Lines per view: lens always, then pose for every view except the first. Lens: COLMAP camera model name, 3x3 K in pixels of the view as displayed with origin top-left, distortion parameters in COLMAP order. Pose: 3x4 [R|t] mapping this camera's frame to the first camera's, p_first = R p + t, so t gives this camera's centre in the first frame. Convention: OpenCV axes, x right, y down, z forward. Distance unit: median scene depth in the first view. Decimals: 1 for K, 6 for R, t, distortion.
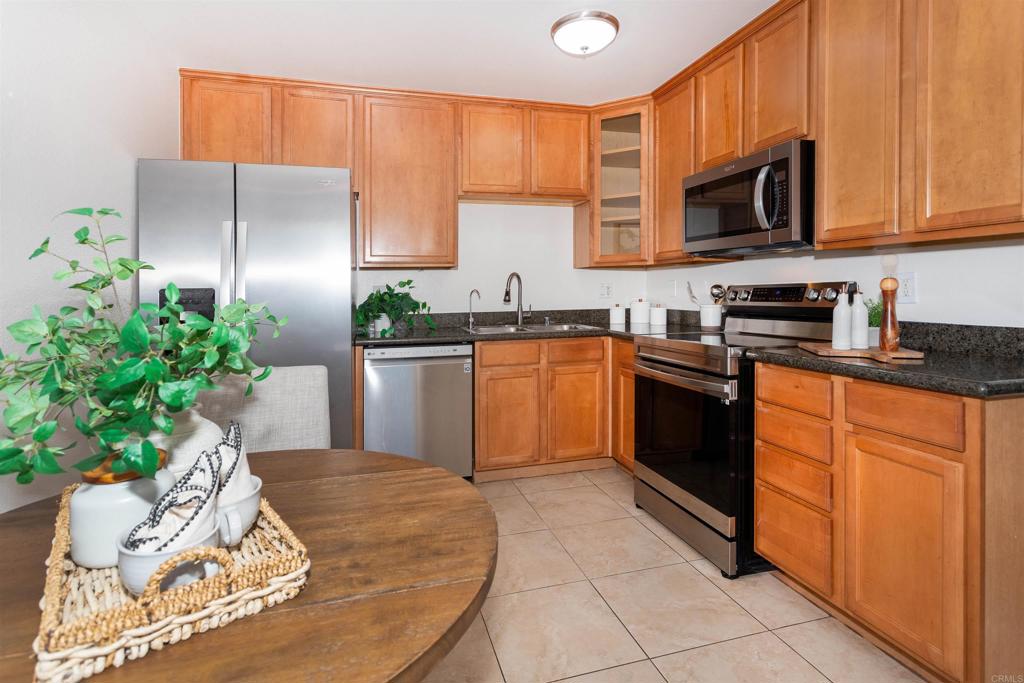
lens RADIAL K [[498.8, 0, 520.0], [0, 498.8, 288.3], [0, 0, 1]] dist [-0.005007, 0.001248]
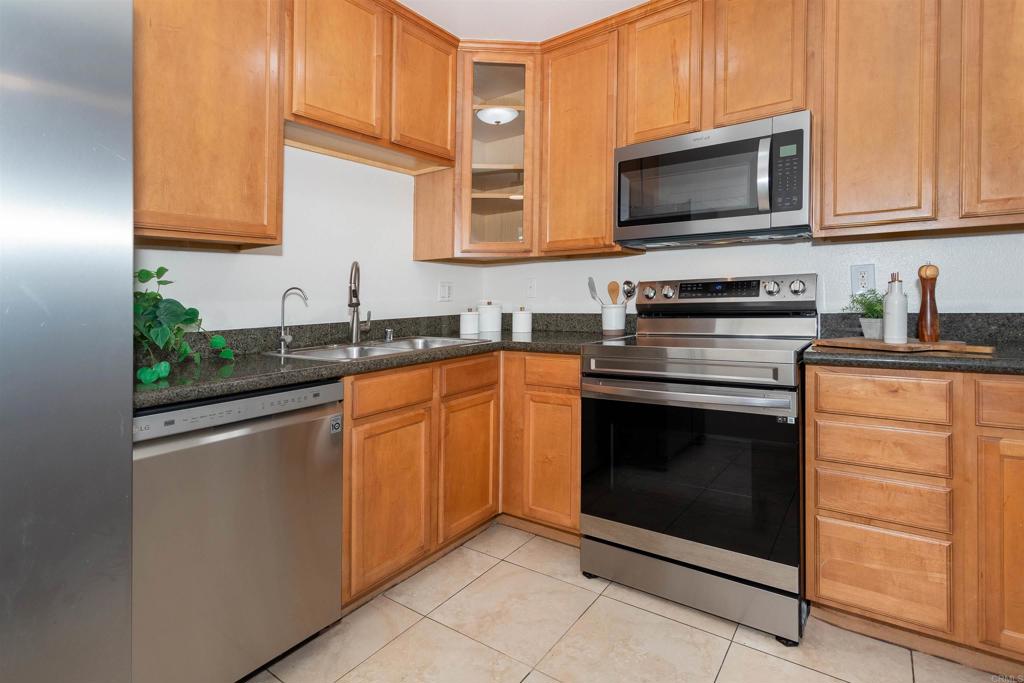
lens RADIAL K [[498.8, 0, 514.5], [0, 498.8, 289.7], [0, 0, 1]] dist [-0.005007, 0.001248]
pose [[0.797513, 0.002496, 0.603296, -0.266042], [0.009303, 0.999822, -0.016434, 0.019739], [-0.603230, 0.018719, 0.797348, 0.412207]]
